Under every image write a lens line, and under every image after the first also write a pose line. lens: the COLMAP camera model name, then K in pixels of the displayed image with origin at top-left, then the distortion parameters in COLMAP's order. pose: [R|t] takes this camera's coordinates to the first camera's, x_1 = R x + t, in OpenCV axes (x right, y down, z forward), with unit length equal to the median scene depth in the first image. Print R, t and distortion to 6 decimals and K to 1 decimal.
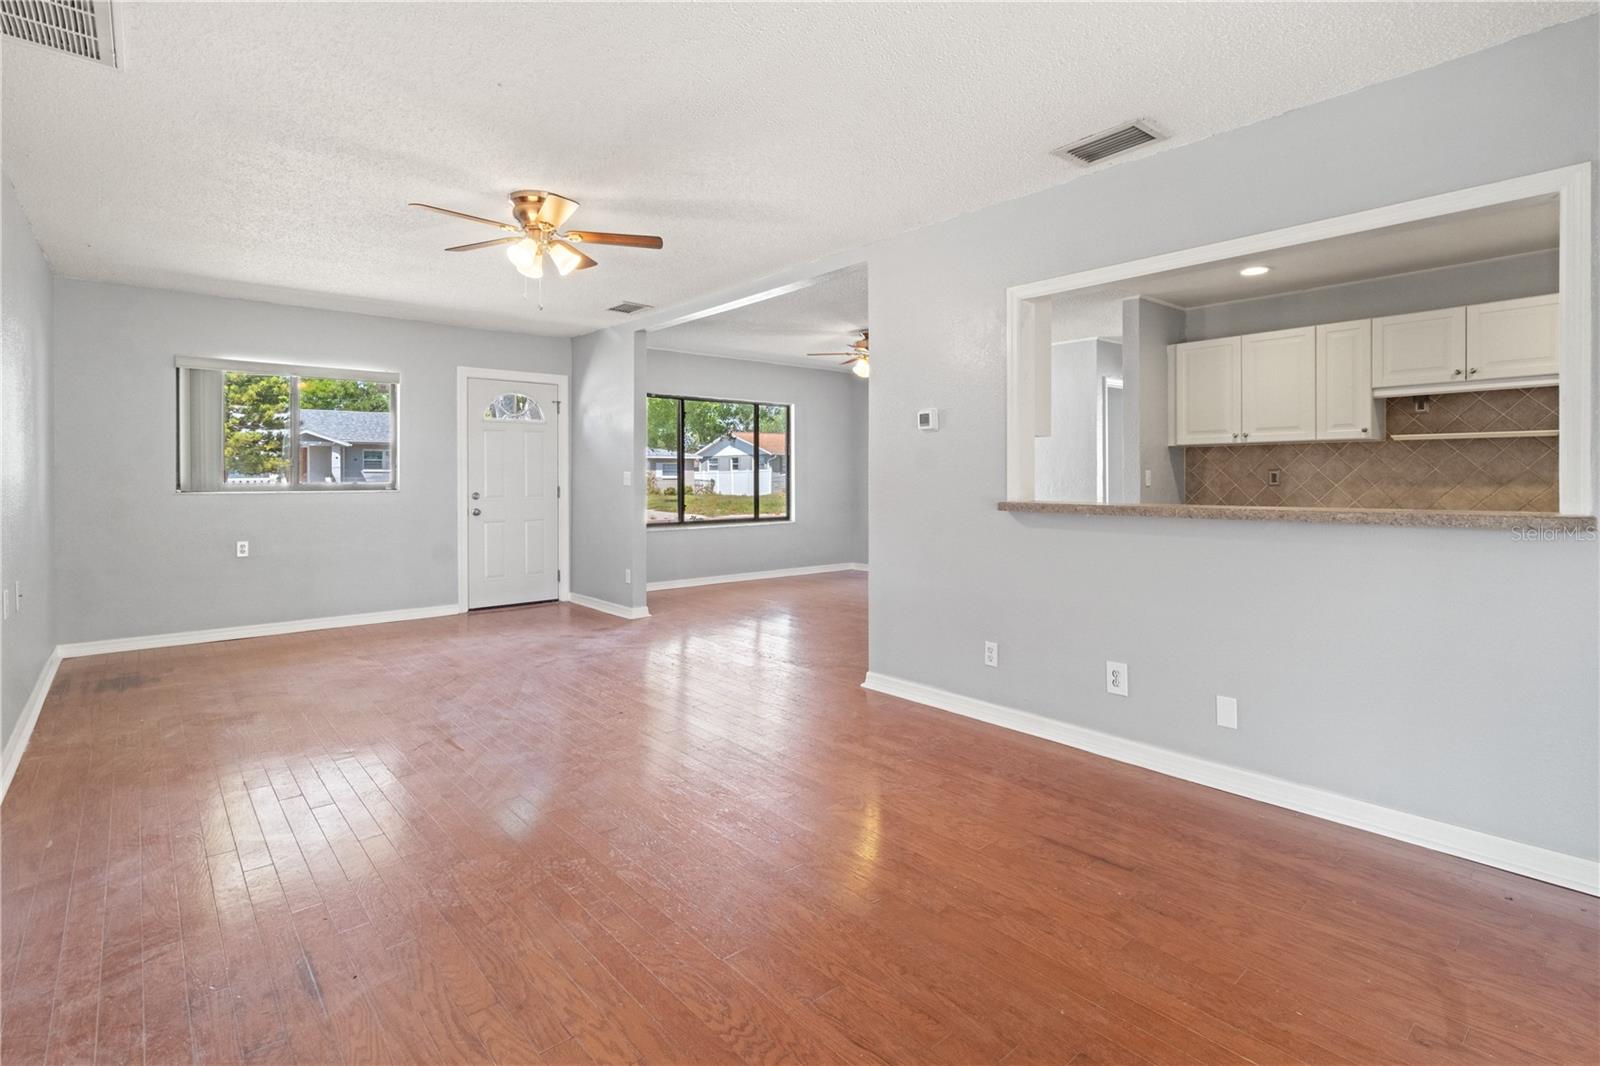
lens RADIAL K [[771.1, 0, 802.4], [0, 771.1, 470.8], [0, 0, 1]] dist [0.001474, 0.000180]
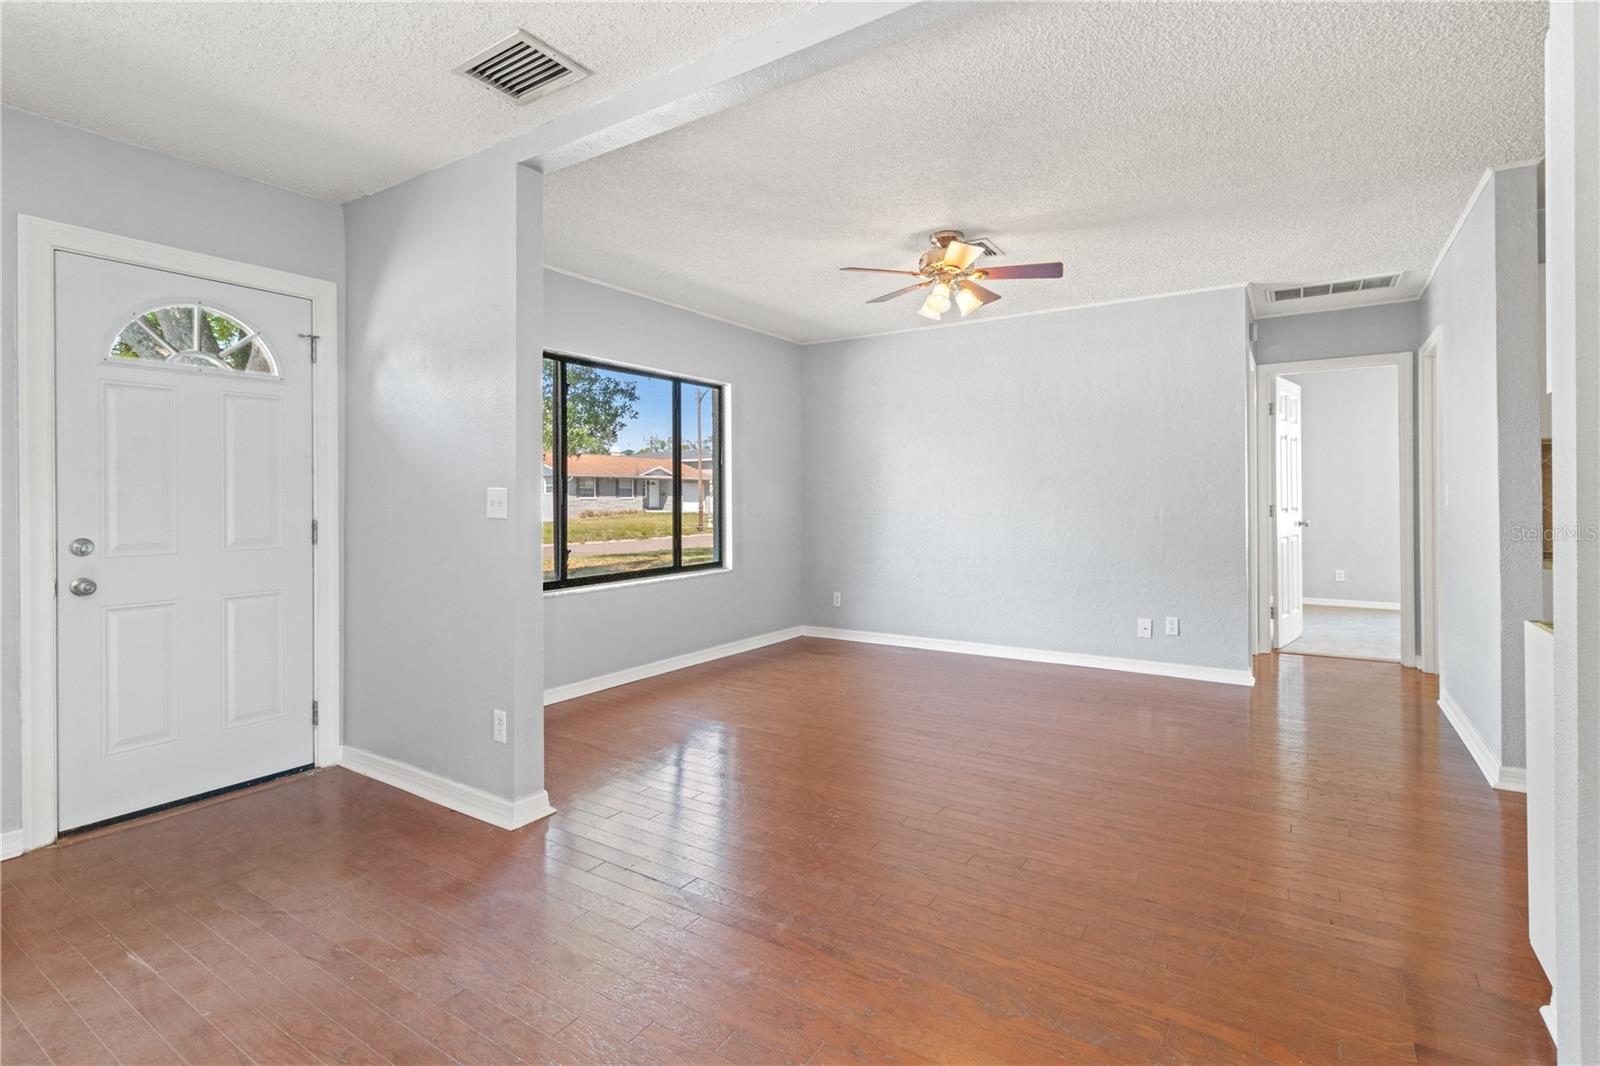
lens RADIAL K [[760.7, 0, 797.9], [0, 760.7, 490.9], [0, 0, 1]] dist [0.002655, 0.000689]
pose [[0.962645, -0.002437, 0.270755, -0.161023], [0.004433, 0.999967, -0.006761, 0.007214], [-0.270730, 0.007708, 0.962625, 0.483584]]
